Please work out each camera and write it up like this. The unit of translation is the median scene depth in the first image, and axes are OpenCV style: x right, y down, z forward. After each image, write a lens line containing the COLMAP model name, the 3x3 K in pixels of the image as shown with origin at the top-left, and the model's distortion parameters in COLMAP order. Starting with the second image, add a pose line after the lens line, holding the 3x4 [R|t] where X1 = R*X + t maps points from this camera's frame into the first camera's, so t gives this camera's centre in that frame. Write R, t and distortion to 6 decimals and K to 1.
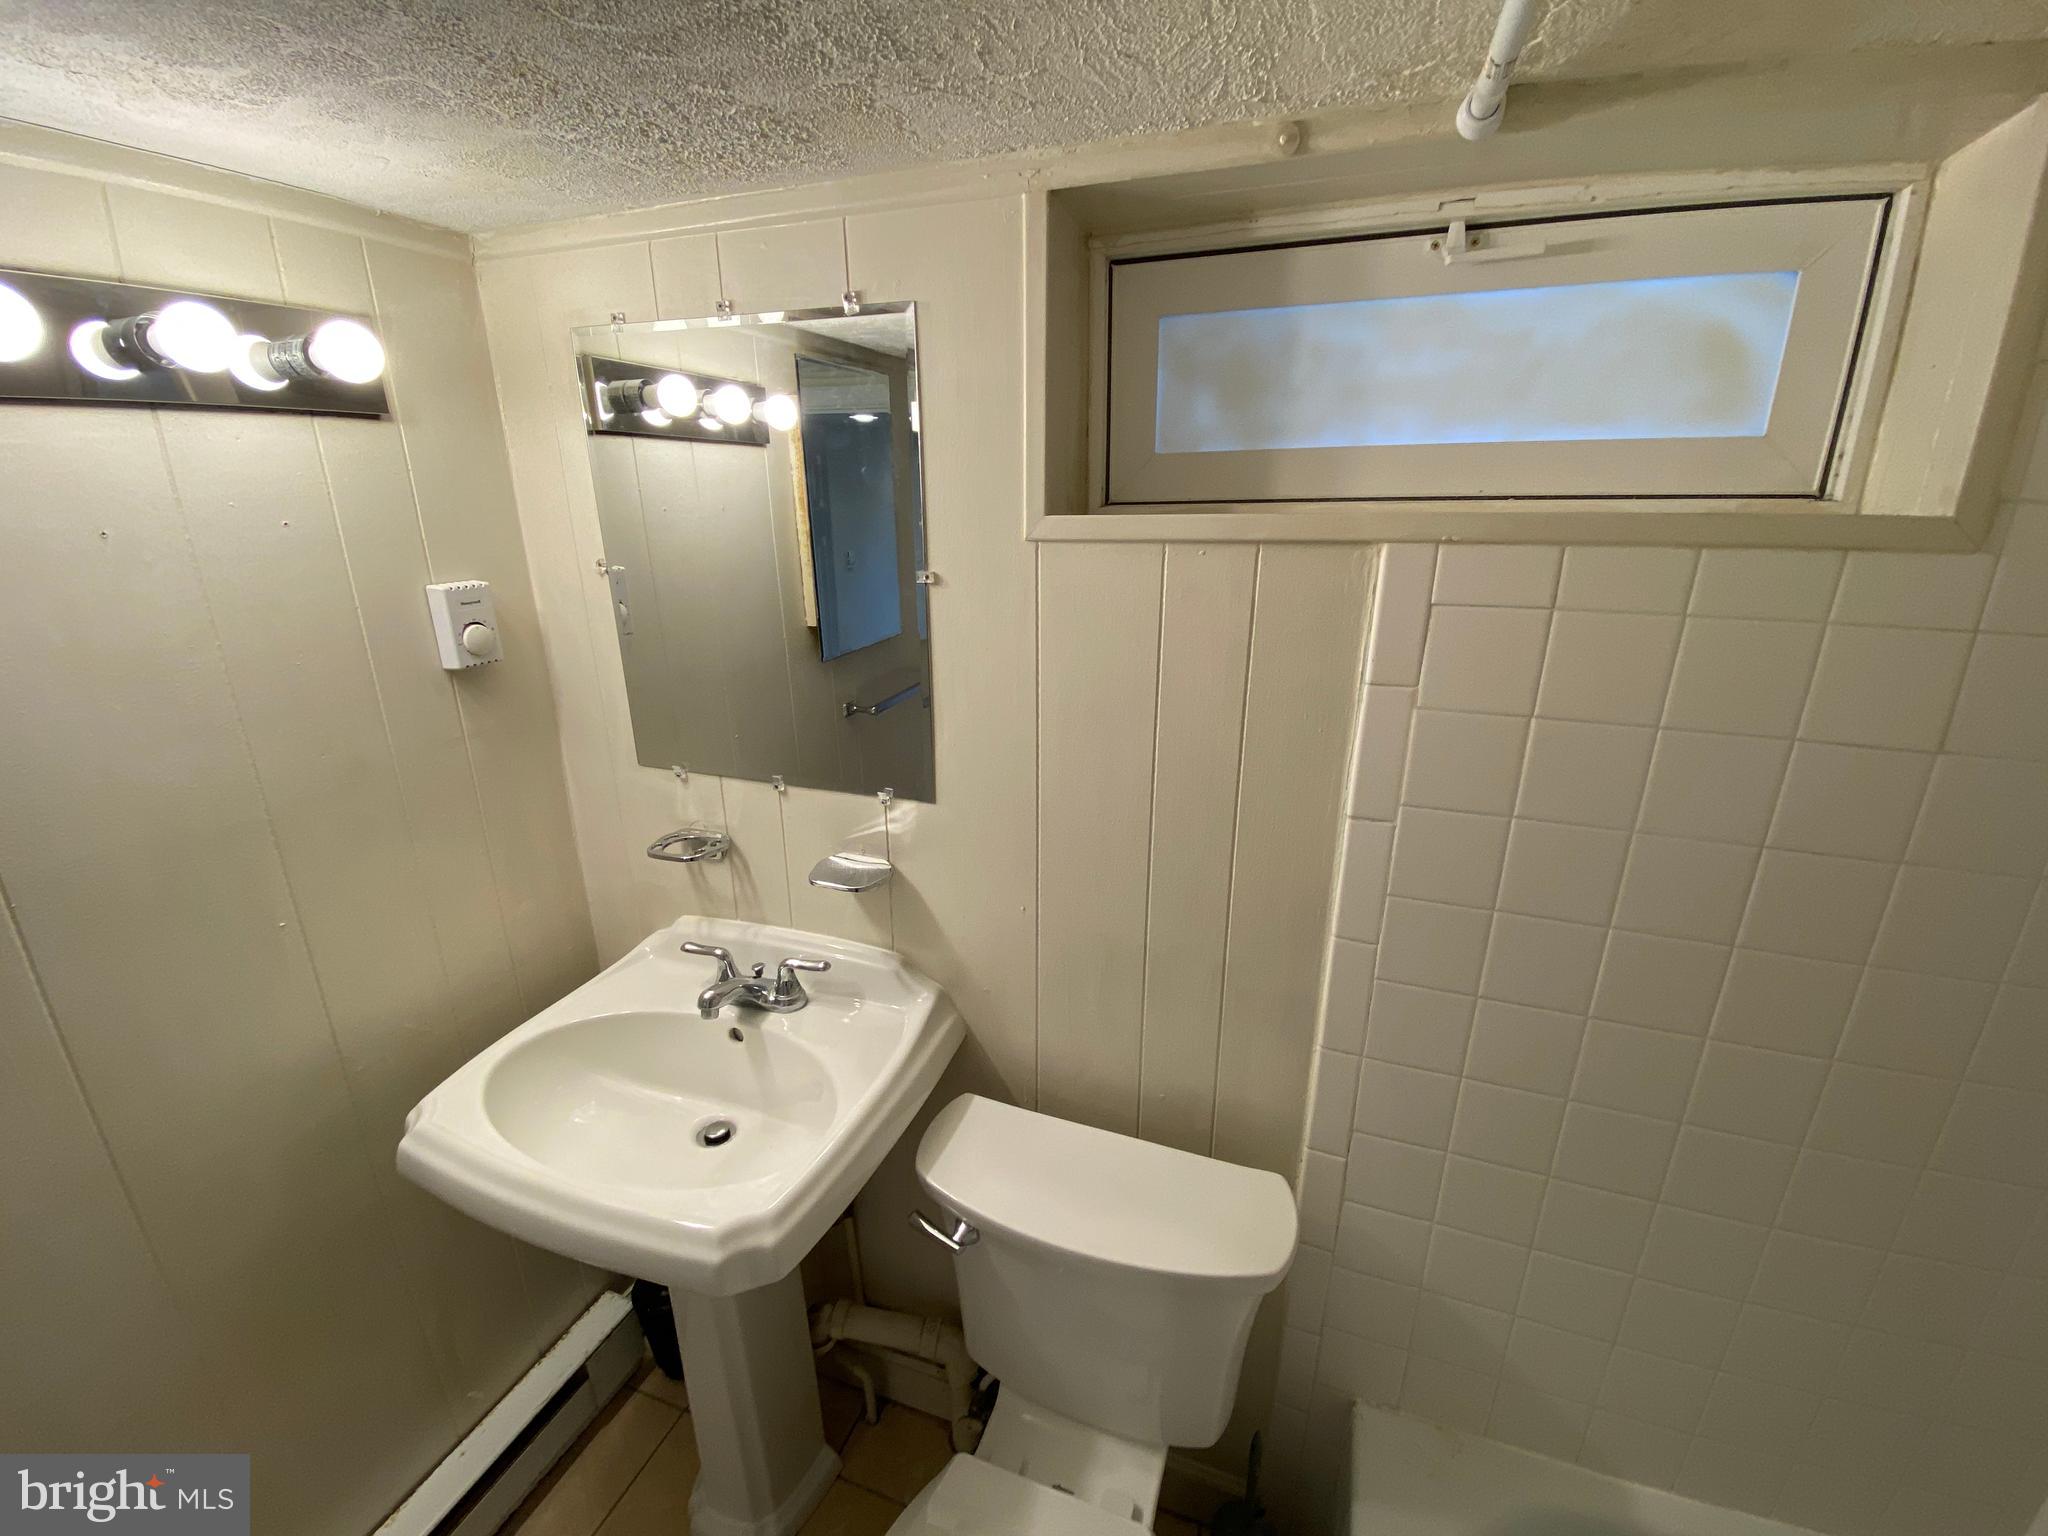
lens RADIAL K [[825.1, 0, 1028.3], [0, 825.1, 768.6], [0, 0, 1]] dist [0.040448, -0.038752]
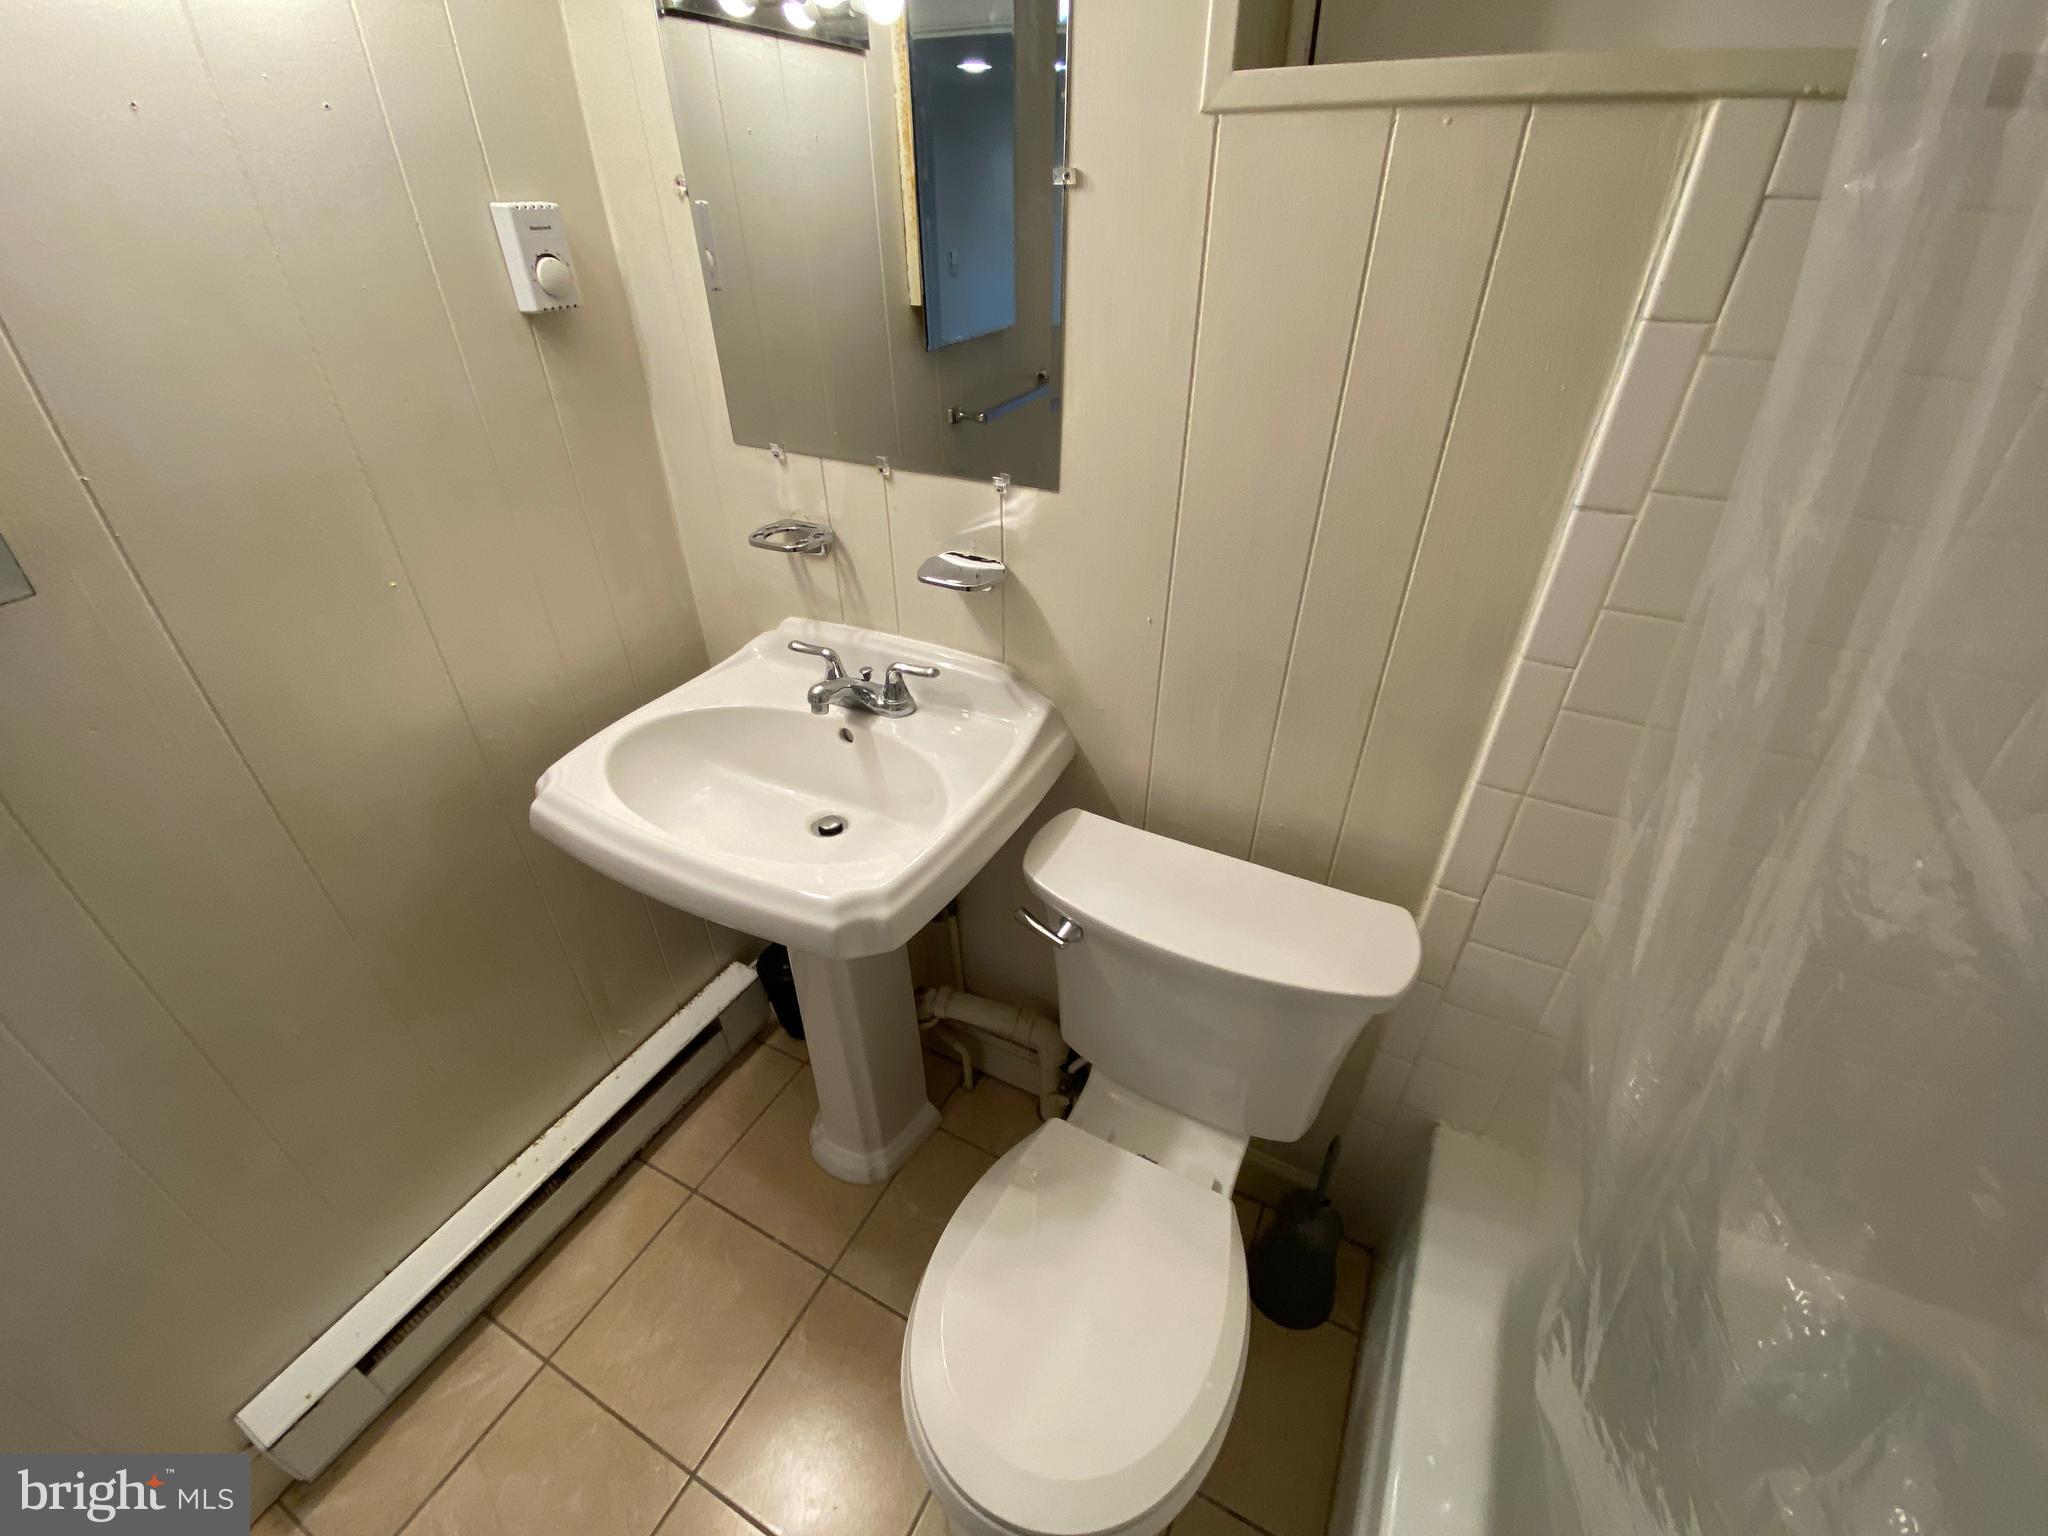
lens RADIAL K [[826.3, 0, 1026.8], [0, 826.3, 764.0], [0, 0, 1]] dist [0.046118, -0.036434]
pose [[0.991967, 0.071520, -0.104338, -0.031087], [-0.041203, 0.962522, 0.268054, 0.079144], [0.119599, -0.261602, 0.957737, 0.070777]]
